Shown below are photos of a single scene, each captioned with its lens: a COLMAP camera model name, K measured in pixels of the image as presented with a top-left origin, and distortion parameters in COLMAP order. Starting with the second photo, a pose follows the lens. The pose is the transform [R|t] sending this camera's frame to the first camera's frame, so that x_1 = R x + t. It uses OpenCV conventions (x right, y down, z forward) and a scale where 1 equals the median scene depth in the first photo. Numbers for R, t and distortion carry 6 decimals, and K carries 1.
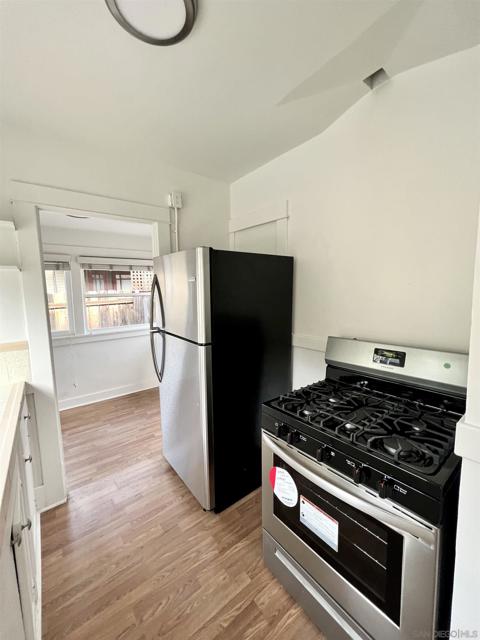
lens RADIAL K [[257.9, 0, 240.5], [0, 257.9, 317.7], [0, 0, 1]] dist [-0.000373, 0.000122]
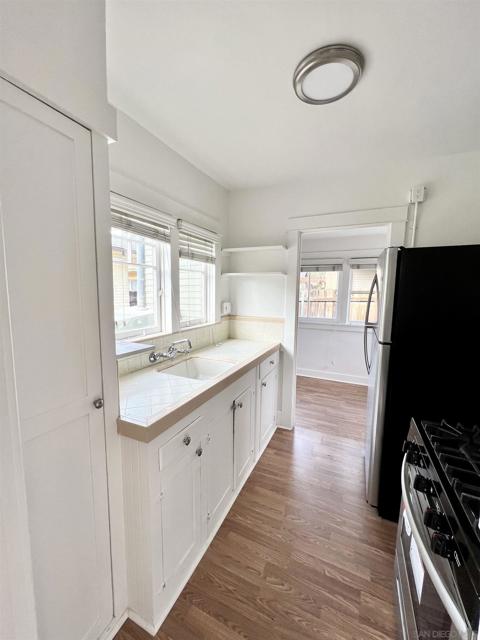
lens RADIAL K [[257.9, 0, 240.5], [0, 257.9, 317.7], [0, 0, 1]] dist [-0.000373, 0.000122]
pose [[0.455780, 0.126830, -0.881010, 0.259794], [-0.115487, 0.989856, 0.082753, -0.008091], [0.882569, 0.064028, 0.465803, 0.010344]]
